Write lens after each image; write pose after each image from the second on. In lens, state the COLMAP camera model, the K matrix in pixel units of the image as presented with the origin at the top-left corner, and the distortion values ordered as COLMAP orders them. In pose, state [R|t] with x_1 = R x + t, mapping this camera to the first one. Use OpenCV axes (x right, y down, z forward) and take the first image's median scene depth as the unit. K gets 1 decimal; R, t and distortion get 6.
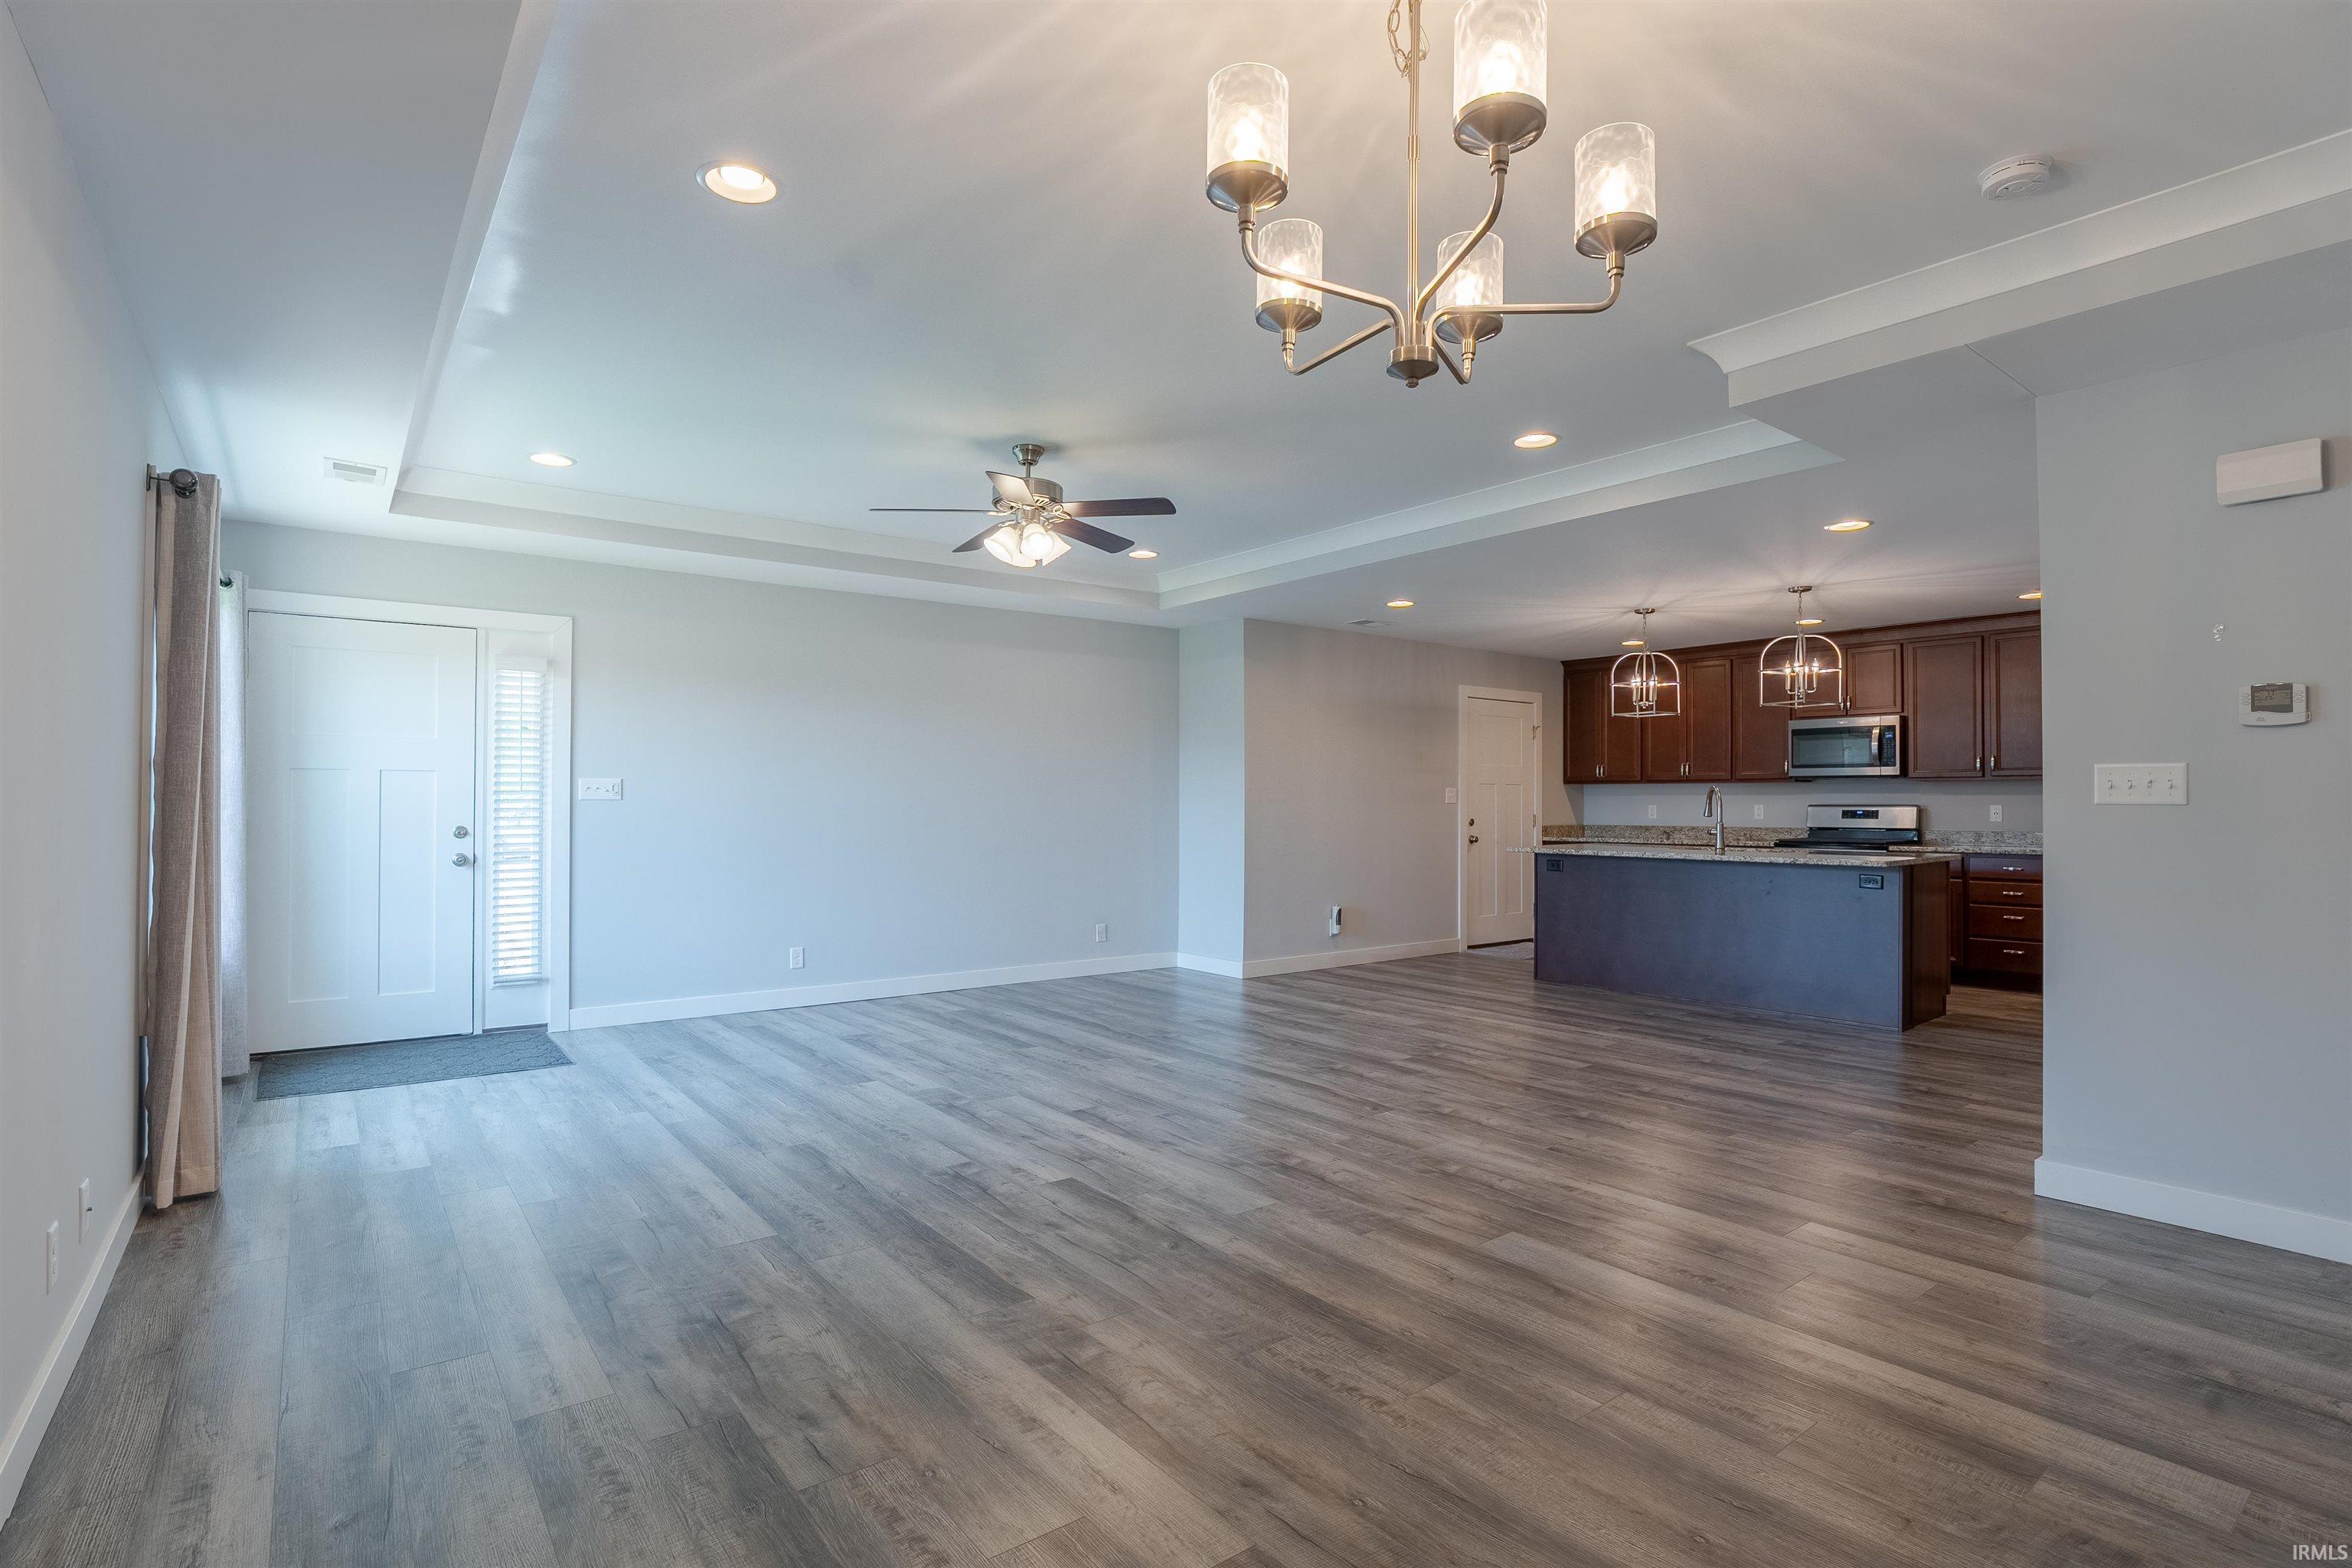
lens RADIAL K [[1124.5, 0, 1190.7], [0, 1124.5, 787.1], [0, 0, 1]] dist [-0.029742, 0.000467]
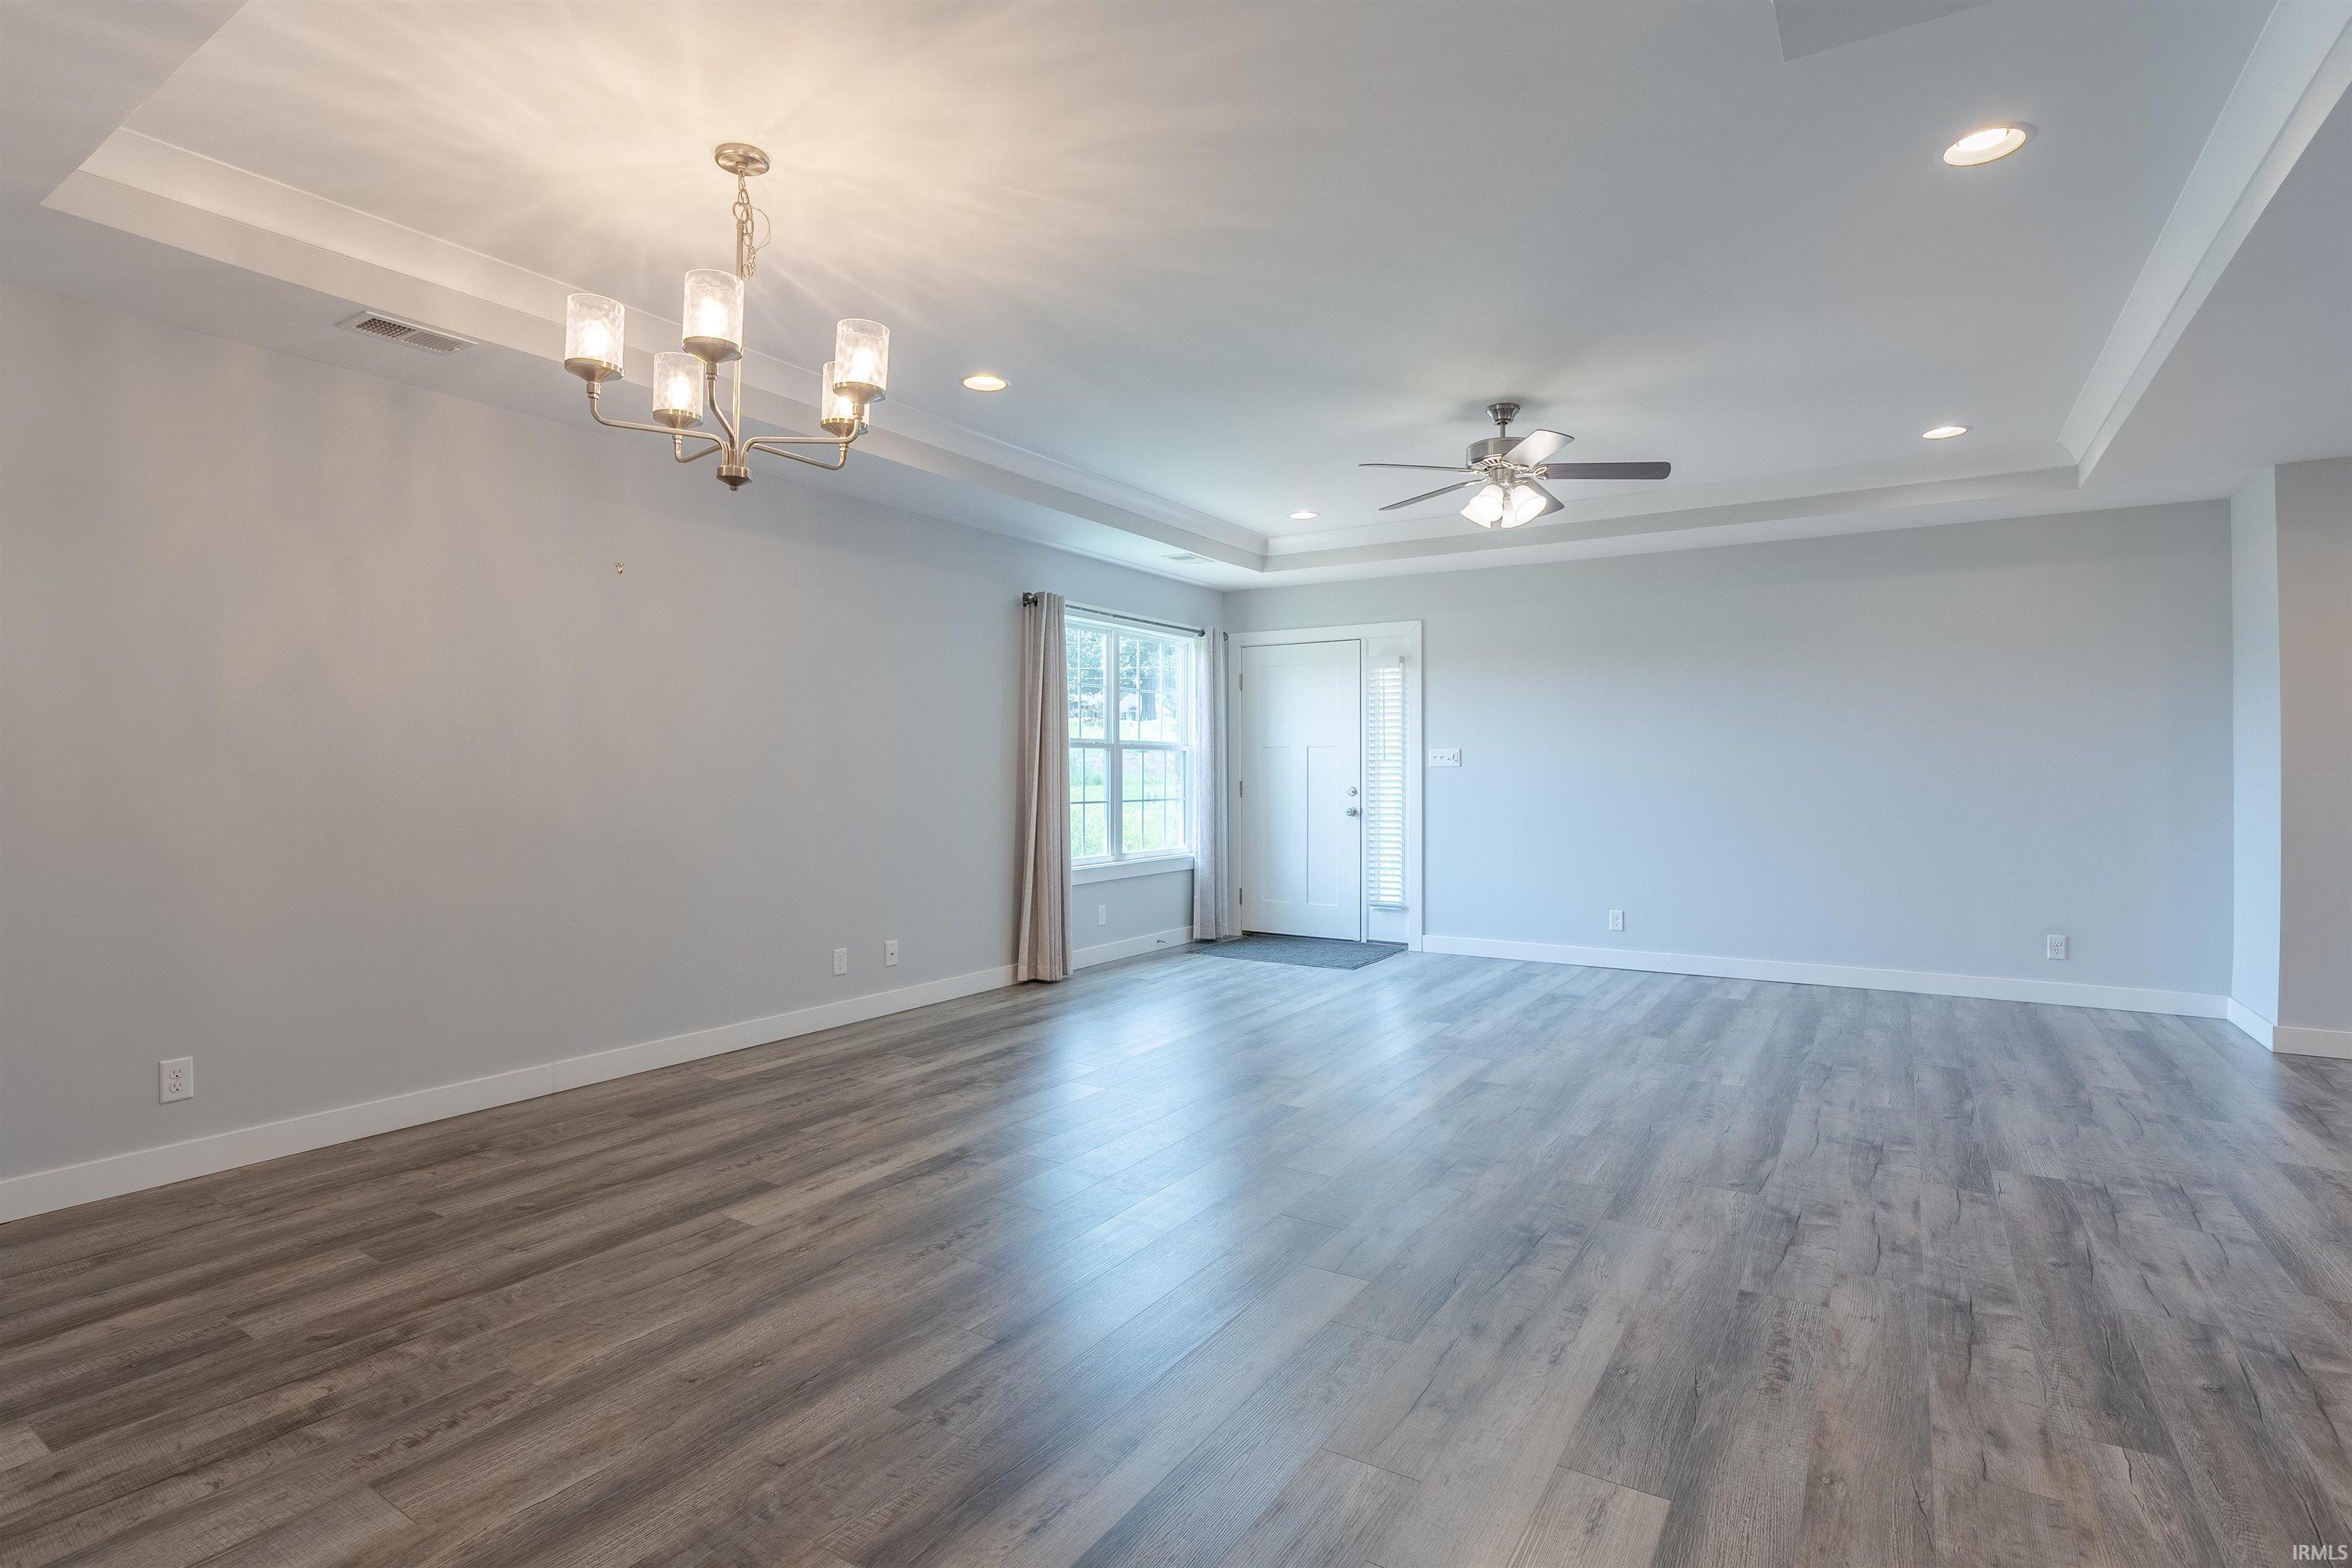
lens RADIAL K [[1145.2, 0, 1176.7], [0, 1145.2, 756.7], [0, 0, 1]] dist [-0.022273, 0.000062]
pose [[0.337845, -0.014552, -0.941089, 0.725075], [0.016786, 0.999815, -0.009434, 0.010006], [0.941052, -0.012610, 0.338027, 0.405648]]
